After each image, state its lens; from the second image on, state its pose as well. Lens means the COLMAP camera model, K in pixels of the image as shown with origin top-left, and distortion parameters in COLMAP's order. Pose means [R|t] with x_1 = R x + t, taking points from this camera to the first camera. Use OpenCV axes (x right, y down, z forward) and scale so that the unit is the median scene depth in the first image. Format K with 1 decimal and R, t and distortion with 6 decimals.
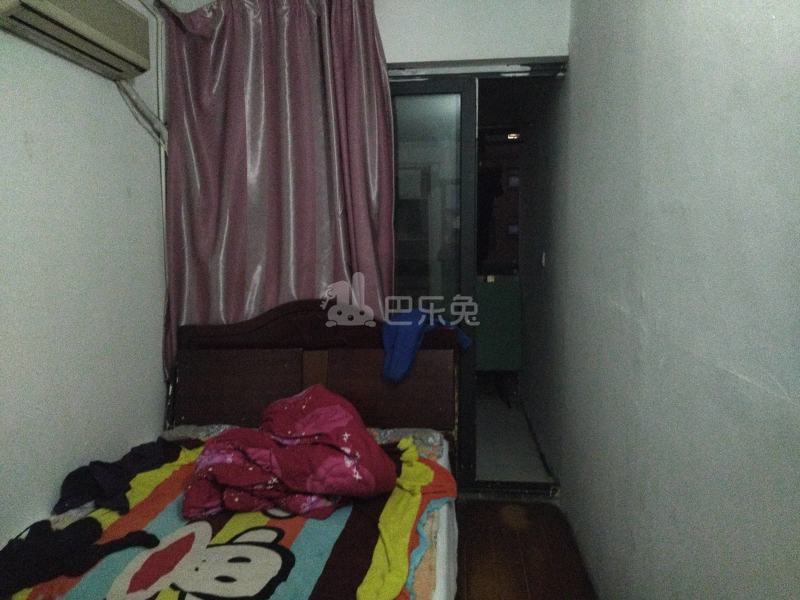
lens RADIAL K [[608.5, 0, 402.3], [0, 608.5, 298.7], [0, 0, 1]] dist [0.045072, -0.049809]
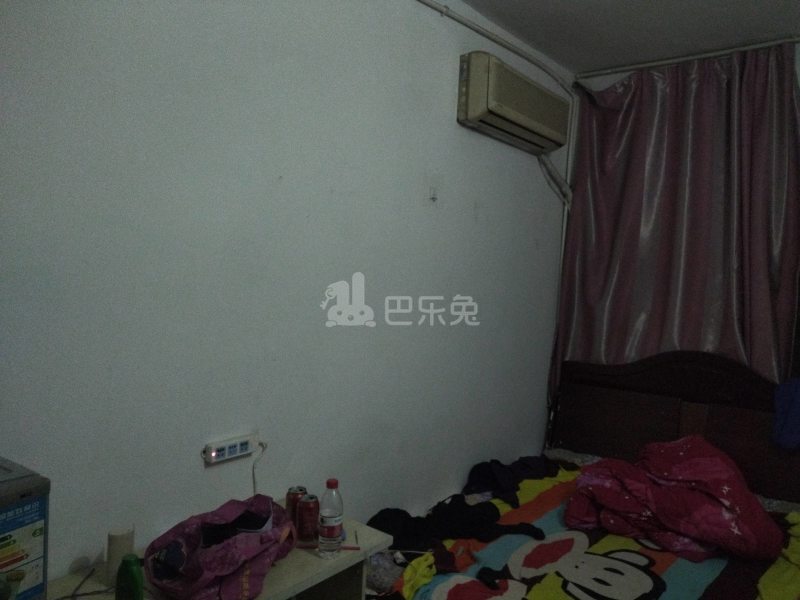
lens RADIAL K [[608.5, 0, 397.7], [0, 608.5, 298.9], [0, 0, 1]] dist [0.045072, -0.049809]
pose [[0.830277, 0.069519, -0.552998, -0.002081], [-0.106978, 0.993620, -0.035706, 0.004384], [0.546988, 0.088804, 0.832417, -0.134721]]
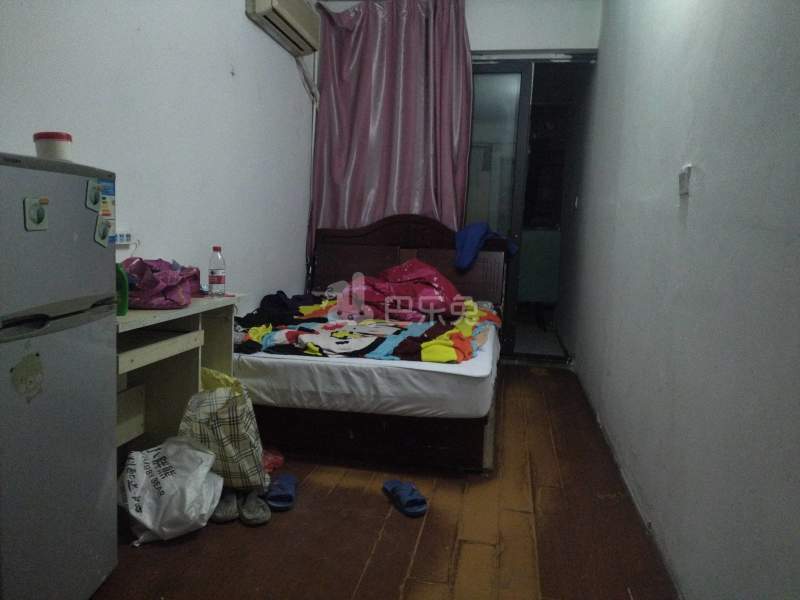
lens RADIAL K [[608.5, 0, 402.8], [0, 608.5, 307.7], [0, 0, 1]] dist [0.045072, -0.049809]
pose [[0.994915, 0.059733, -0.081092, -0.031803], [-0.058255, 0.998092, 0.020473, 0.208259], [0.082160, -0.015645, 0.996496, -0.481769]]
